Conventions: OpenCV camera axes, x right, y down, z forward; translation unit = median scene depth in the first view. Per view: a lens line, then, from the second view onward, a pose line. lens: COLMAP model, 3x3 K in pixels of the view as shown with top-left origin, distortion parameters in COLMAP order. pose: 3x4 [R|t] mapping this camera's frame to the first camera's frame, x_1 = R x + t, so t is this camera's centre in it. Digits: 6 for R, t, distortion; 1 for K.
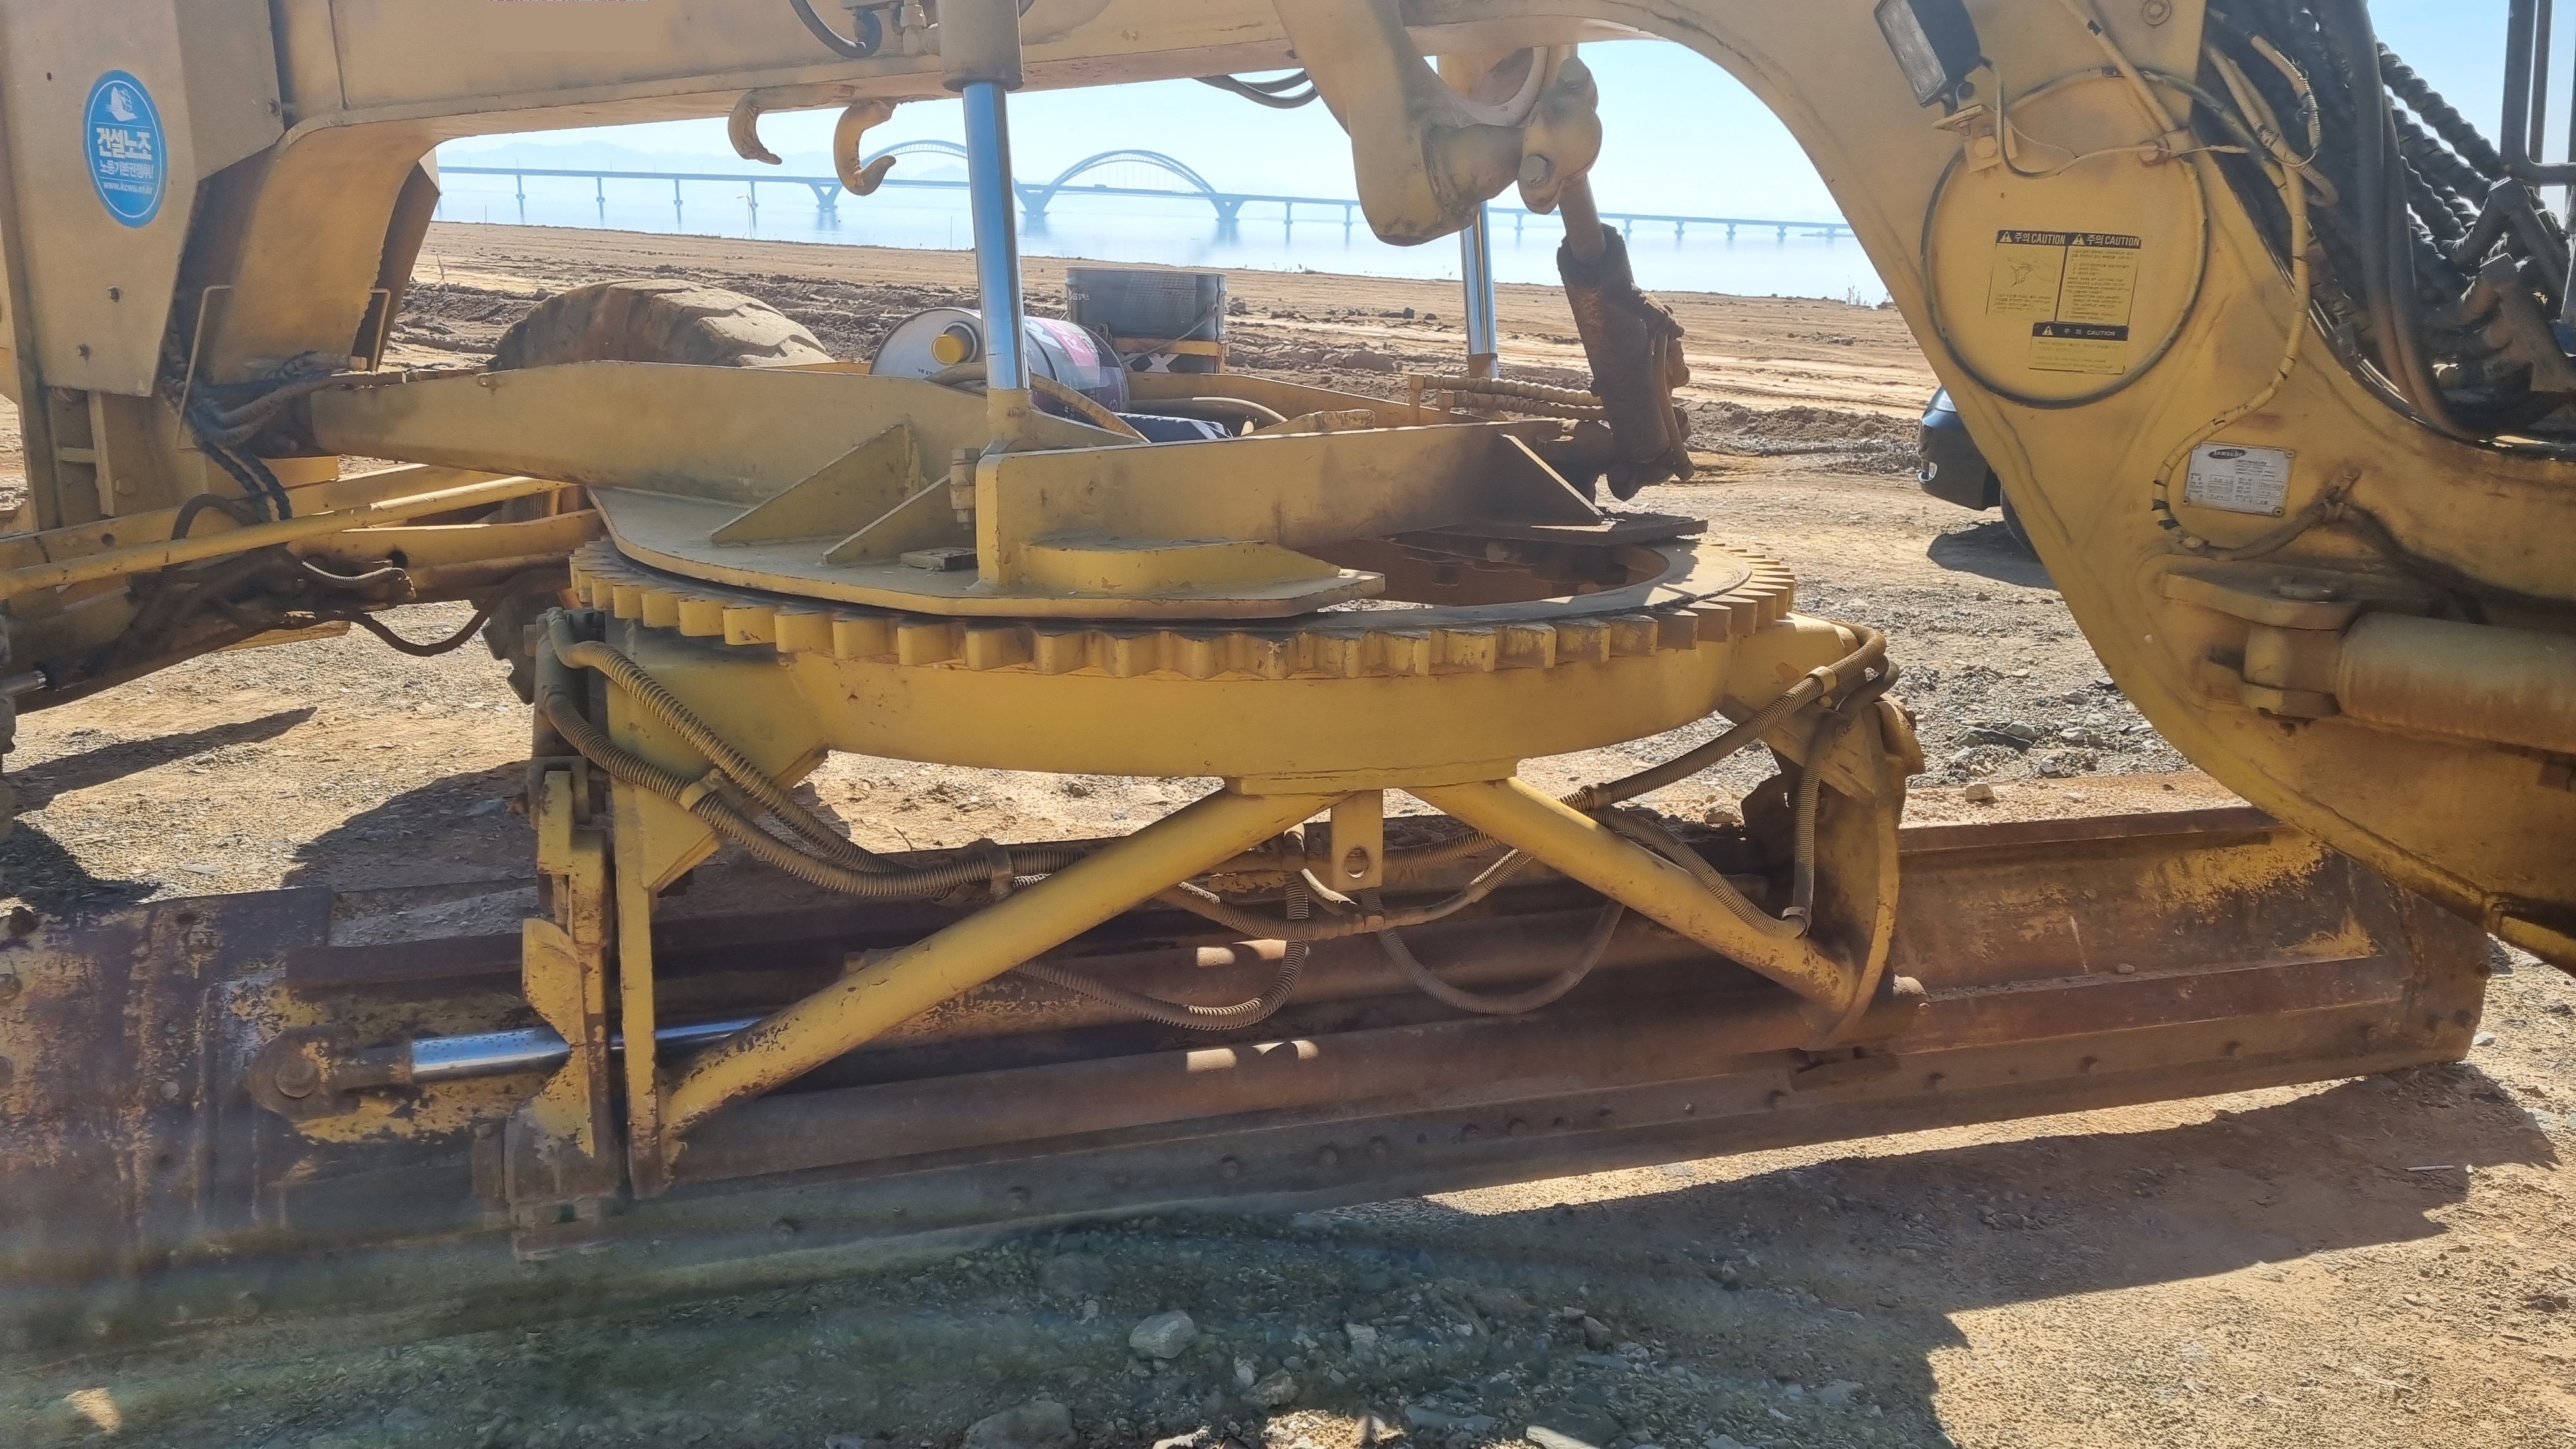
lens RADIAL K [[1957.0, 0, 1295.3], [0, 1957.0, 727.4], [0, 0, 1]] dist [0.047303, -0.033165]
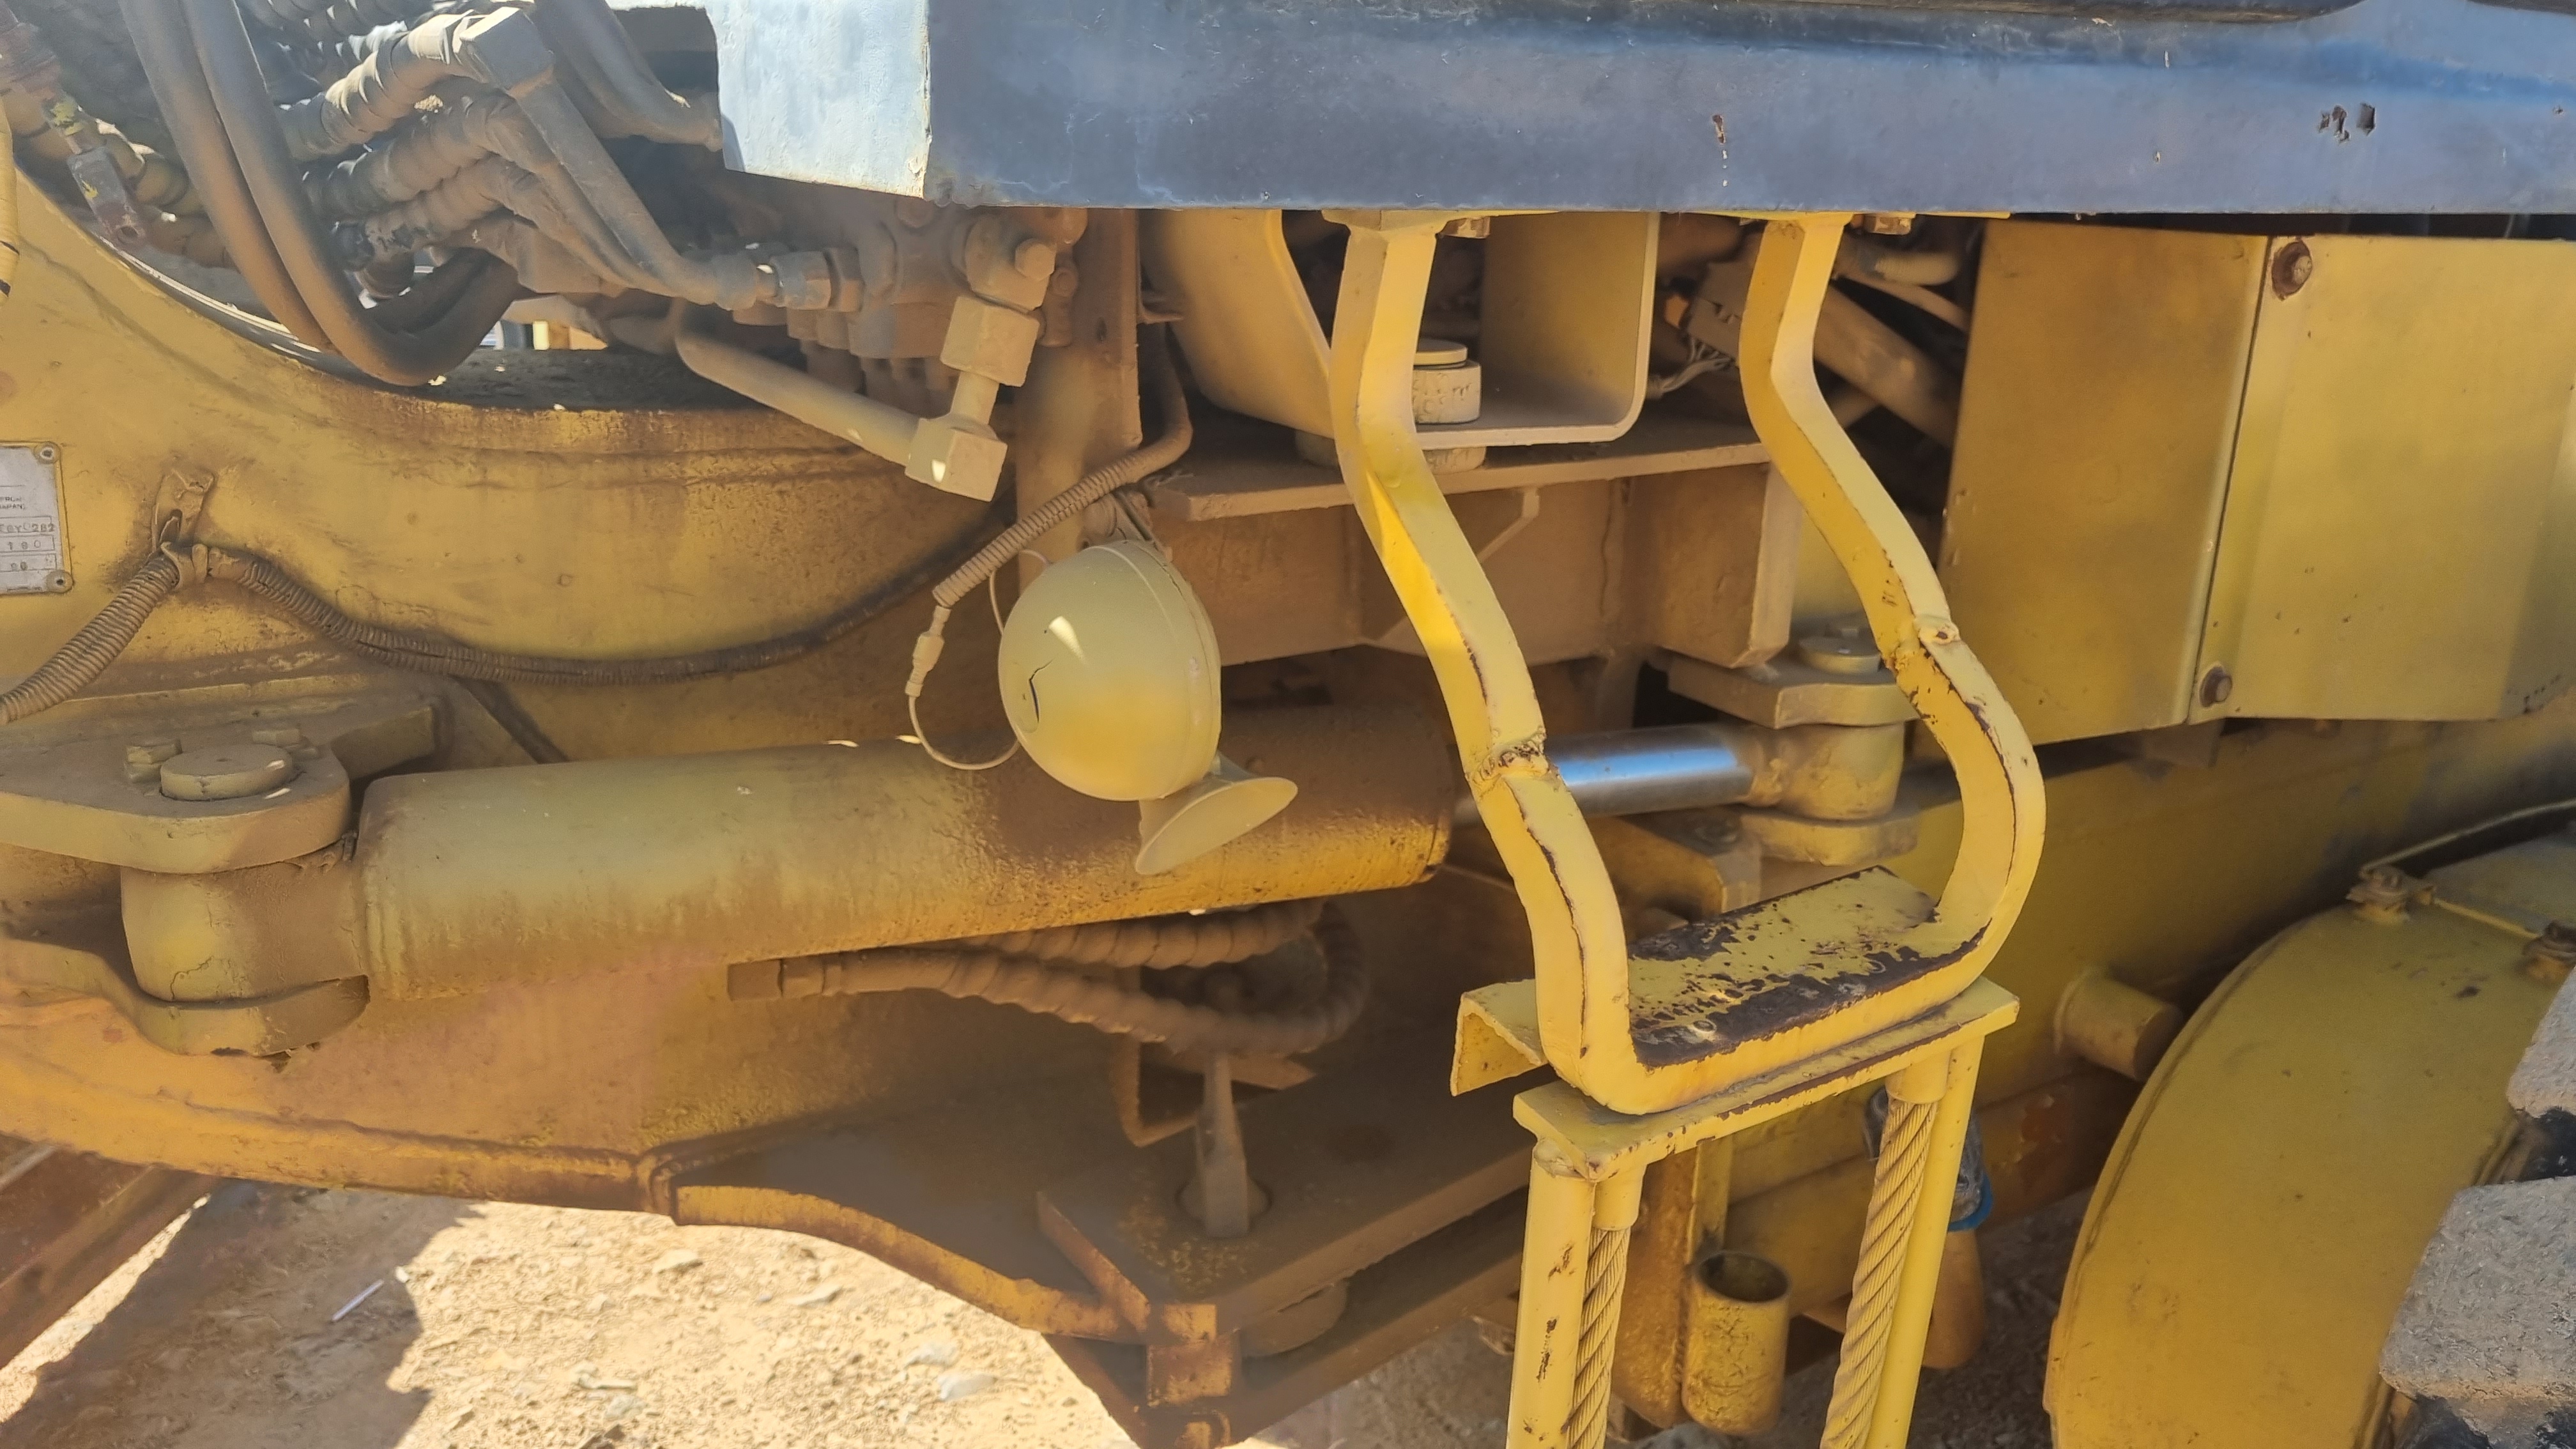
lens RADIAL K [[1957.0, 0, 1295.5], [0, 1957.0, 712.8], [0, 0, 1]] dist [0.047303, -0.033165]
pose [[0.398663, -0.279826, 0.873364, 0.213762], [0.184997, 0.957274, 0.222265, -0.132337], [-0.898245, 0.072961, 0.433397, 0.571072]]
